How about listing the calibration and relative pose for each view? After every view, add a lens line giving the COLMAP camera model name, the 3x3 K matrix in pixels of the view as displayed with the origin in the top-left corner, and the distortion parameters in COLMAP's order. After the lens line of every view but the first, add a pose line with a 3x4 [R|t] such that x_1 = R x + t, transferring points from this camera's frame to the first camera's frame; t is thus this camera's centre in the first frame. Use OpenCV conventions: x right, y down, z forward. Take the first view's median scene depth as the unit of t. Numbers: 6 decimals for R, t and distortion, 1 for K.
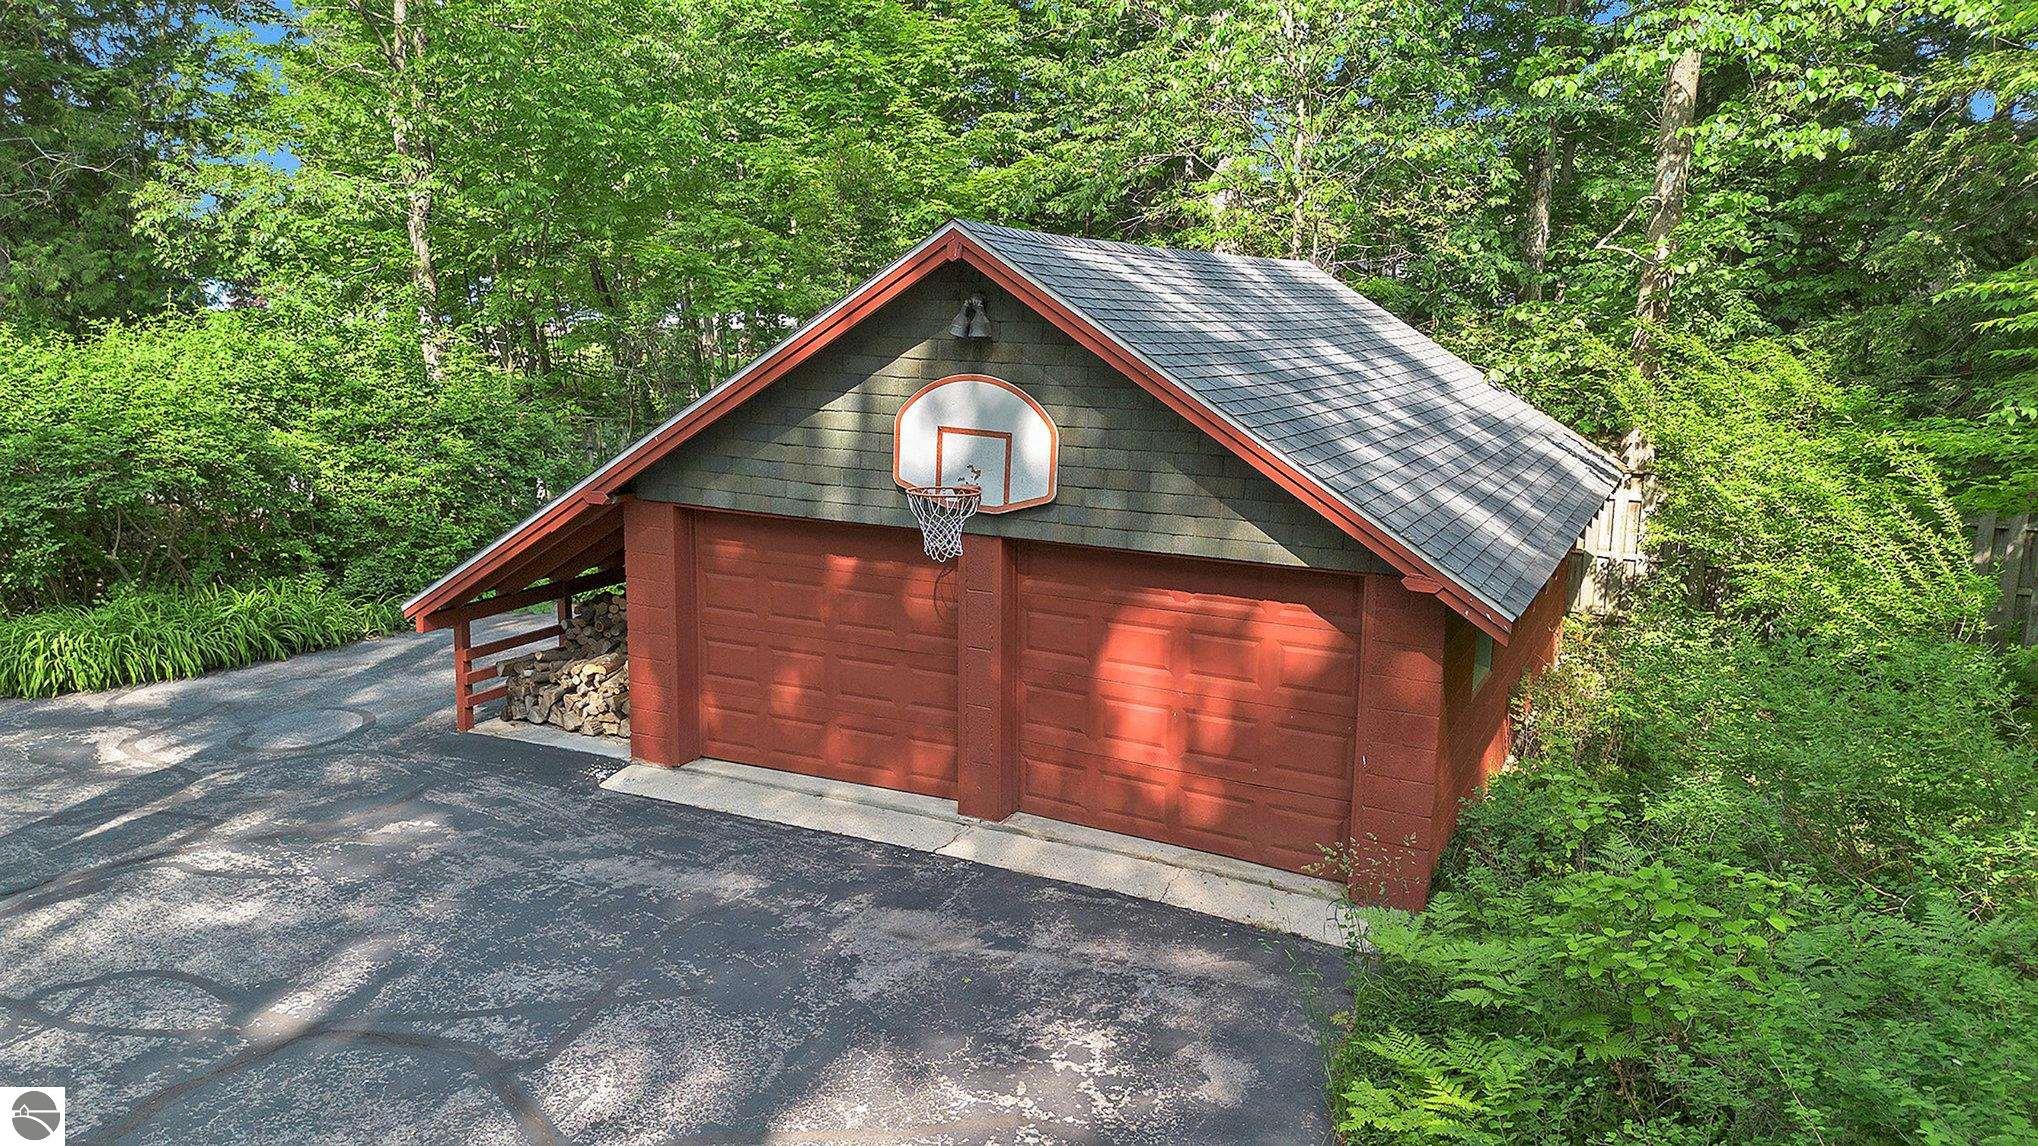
lens RADIAL K [[1430.1, 0, 1019.0], [0, 1430.1, 573.0], [0, 0, 1]] dist [0.000971, -0.000250]
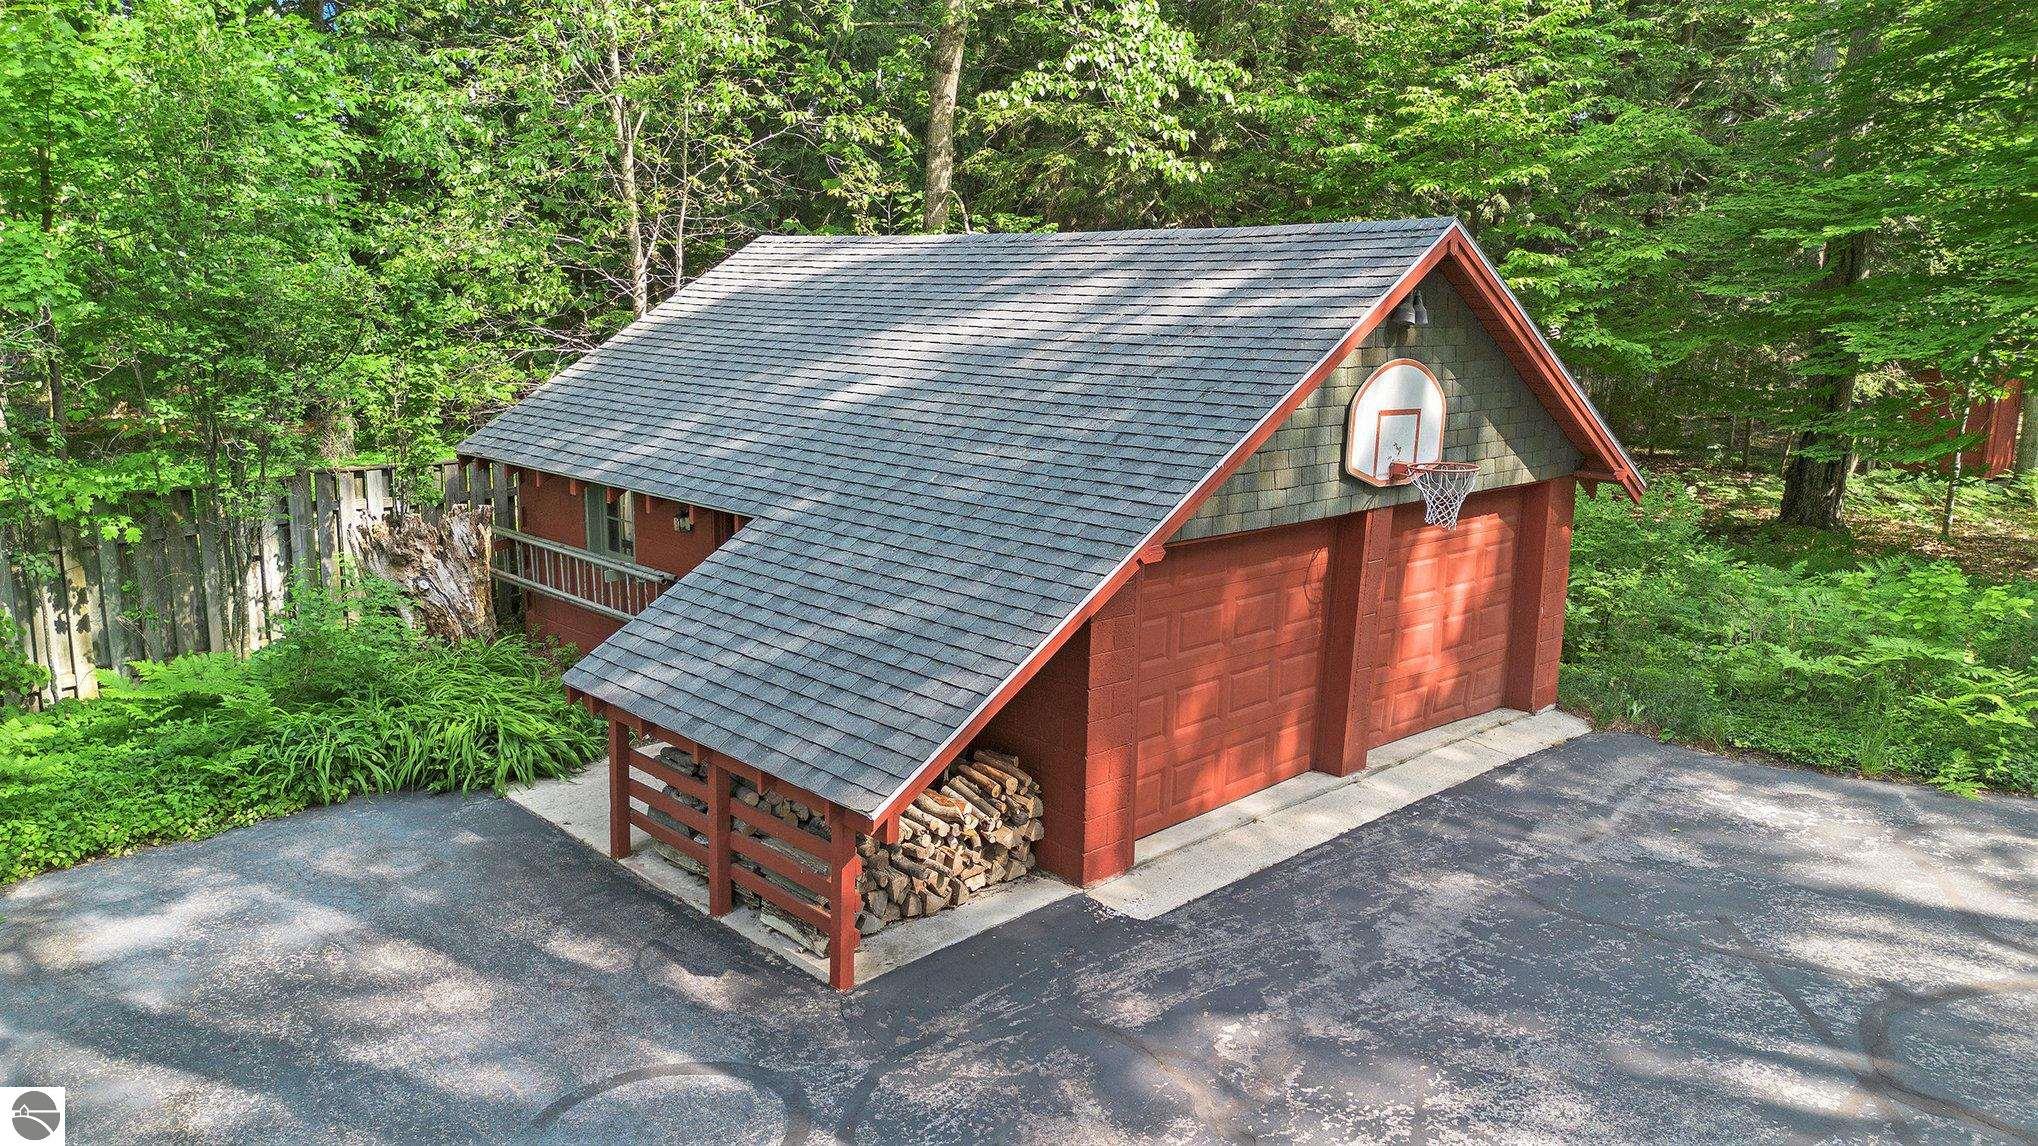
lens RADIAL K [[1404.9, 0, 1019.0], [0, 1404.9, 573.0], [0, 0, 1]] dist [-0.001879, -0.000770]
pose [[0.374657, -0.202969, 0.904674, -1.121466], [0.178869, 0.973237, 0.144276, -0.183648], [-0.909746, 0.107764, 0.400935, 0.838866]]
